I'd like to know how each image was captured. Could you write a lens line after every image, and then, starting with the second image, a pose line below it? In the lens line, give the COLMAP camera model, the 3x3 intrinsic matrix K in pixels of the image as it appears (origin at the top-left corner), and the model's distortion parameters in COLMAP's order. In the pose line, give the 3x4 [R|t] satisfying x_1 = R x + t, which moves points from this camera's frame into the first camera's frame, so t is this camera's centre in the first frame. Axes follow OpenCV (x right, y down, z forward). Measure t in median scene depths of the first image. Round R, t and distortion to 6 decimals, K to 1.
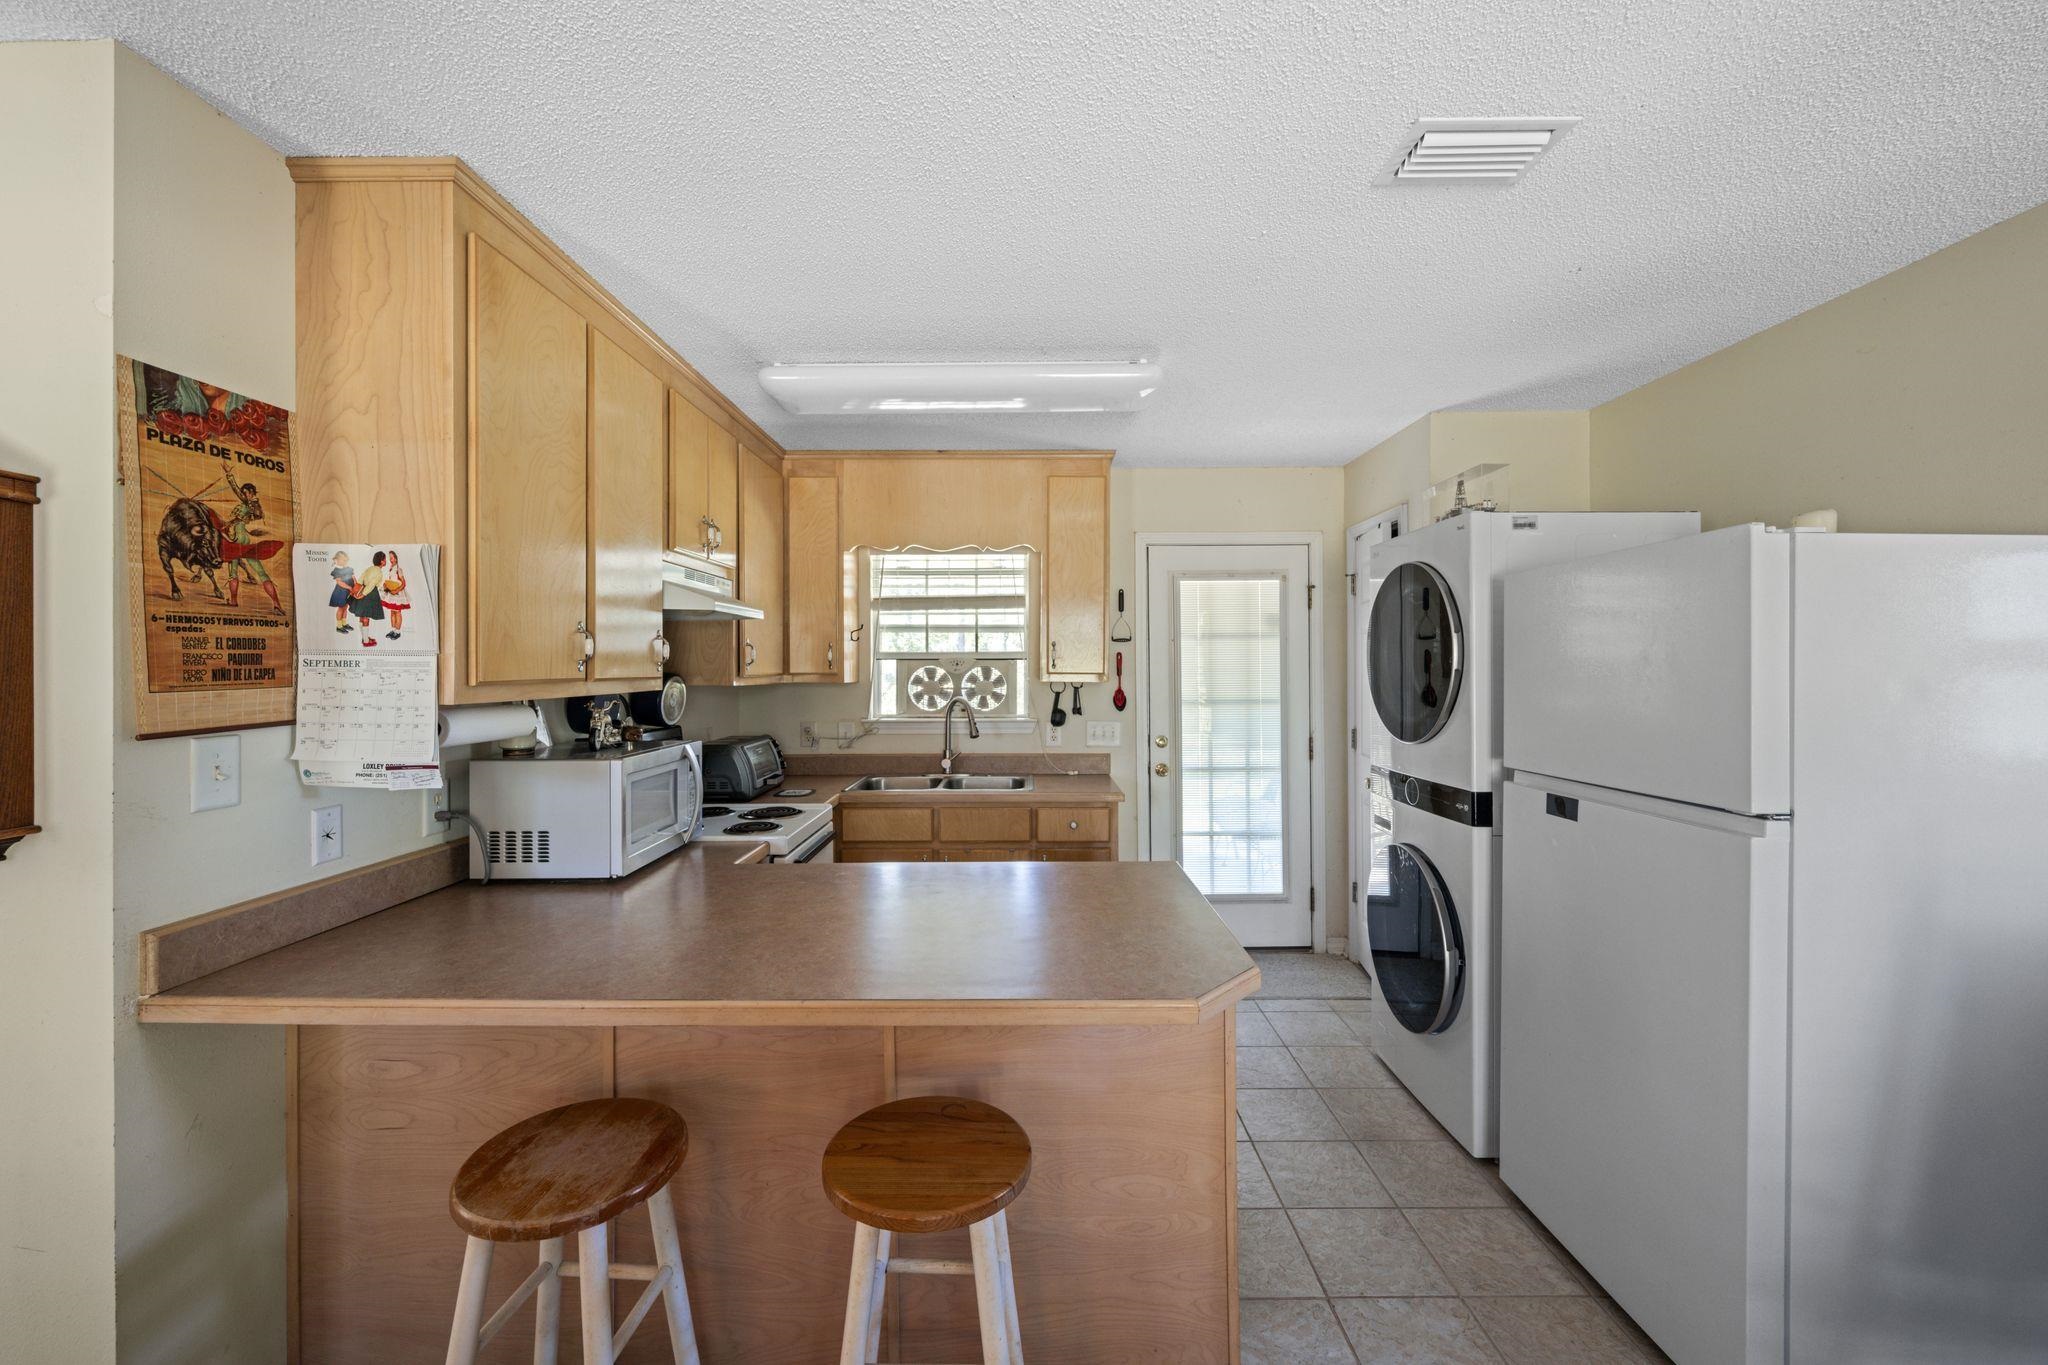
lens RADIAL K [[808.0, 0, 1021.8], [0, 808.0, 668.5], [0, 0, 1]] dist [-0.001537, -0.000165]
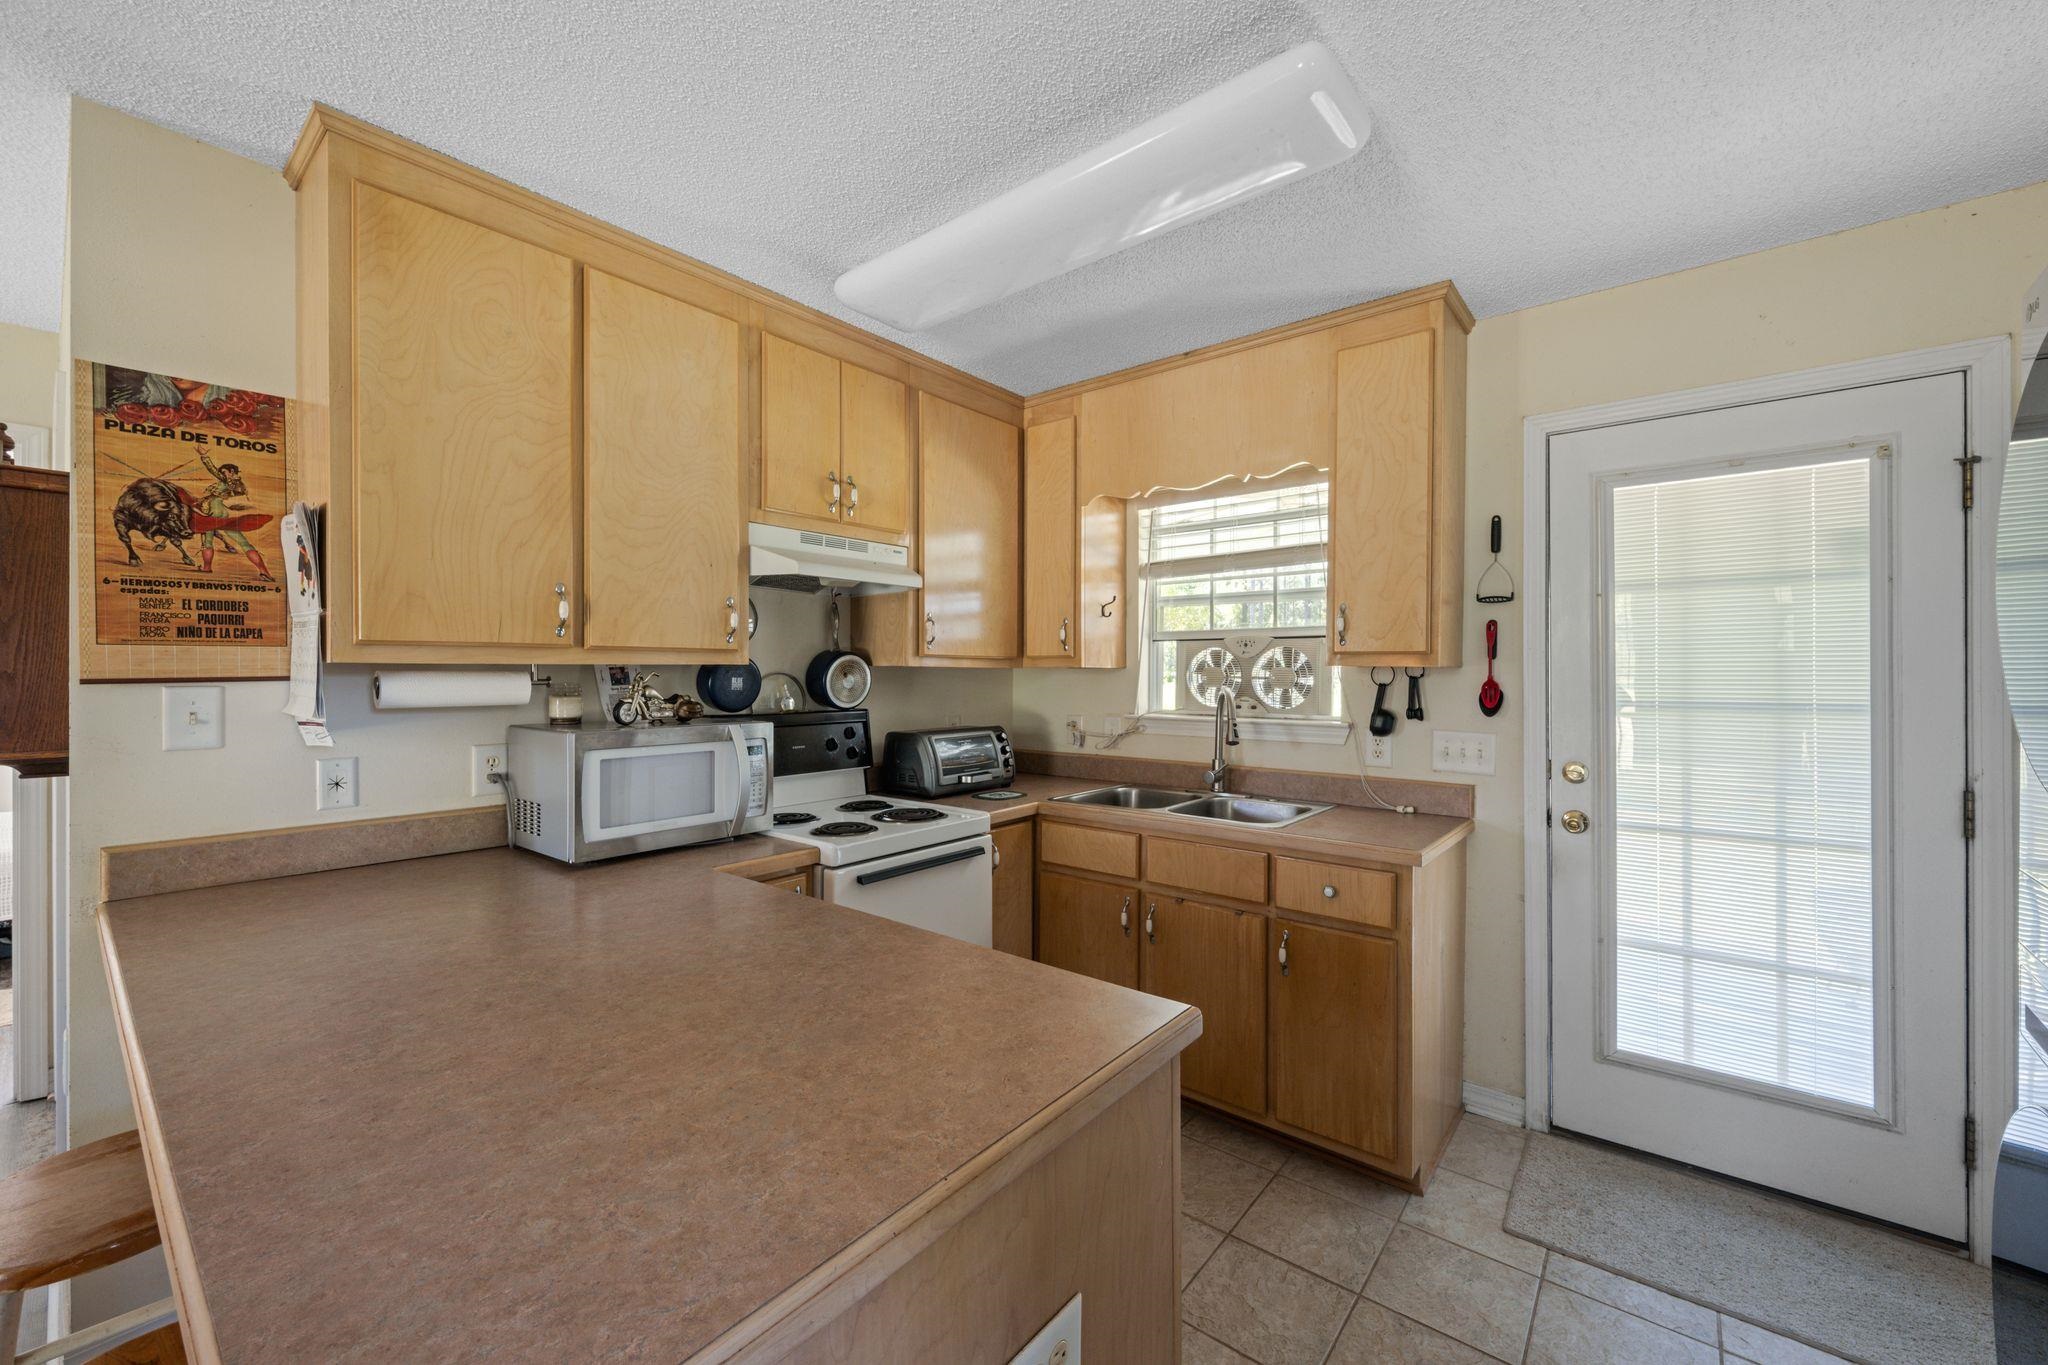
lens RADIAL K [[807.4, 0, 1018.6], [0, 807.4, 675.2], [0, 0, 1]] dist [-0.000171, -0.000095]
pose [[0.776006, 0.006883, -0.630689, 0.575719], [-0.005010, 0.999976, 0.004749, 0.051939], [0.630706, -0.000525, 0.776021, 0.770520]]
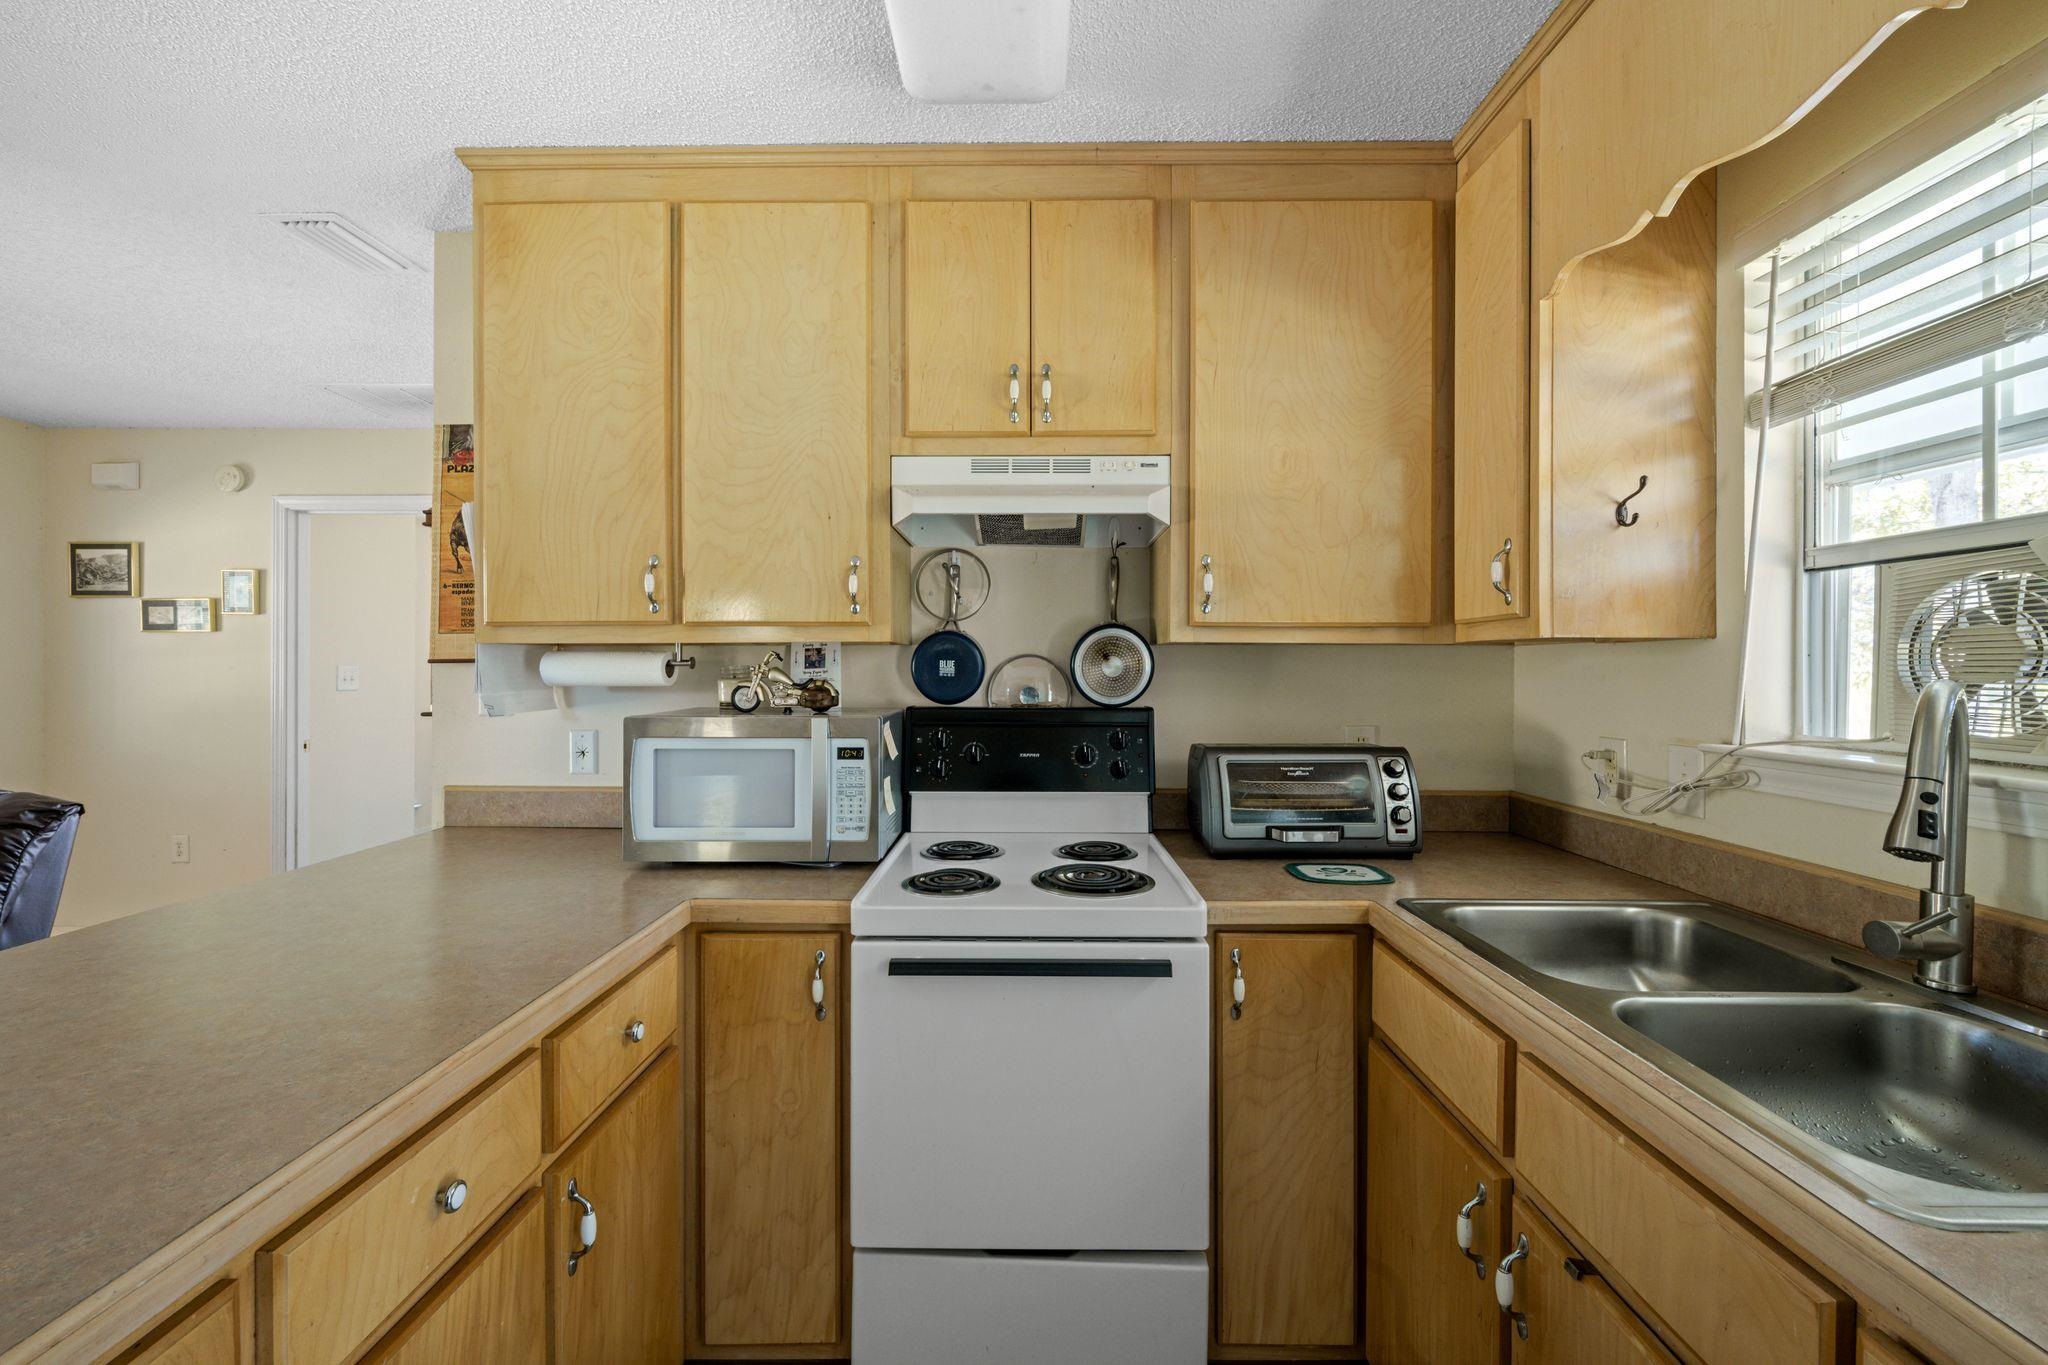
lens RADIAL K [[808.0, 0, 1021.8], [0, 808.0, 668.5], [0, 0, 1]] dist [-0.001537, -0.000165]
pose [[-0.006007, 0.002995, -0.999977, 0.401381], [-0.002162, 0.999993, 0.003008, 0.075211], [0.999980, 0.002180, -0.006000, 1.770050]]
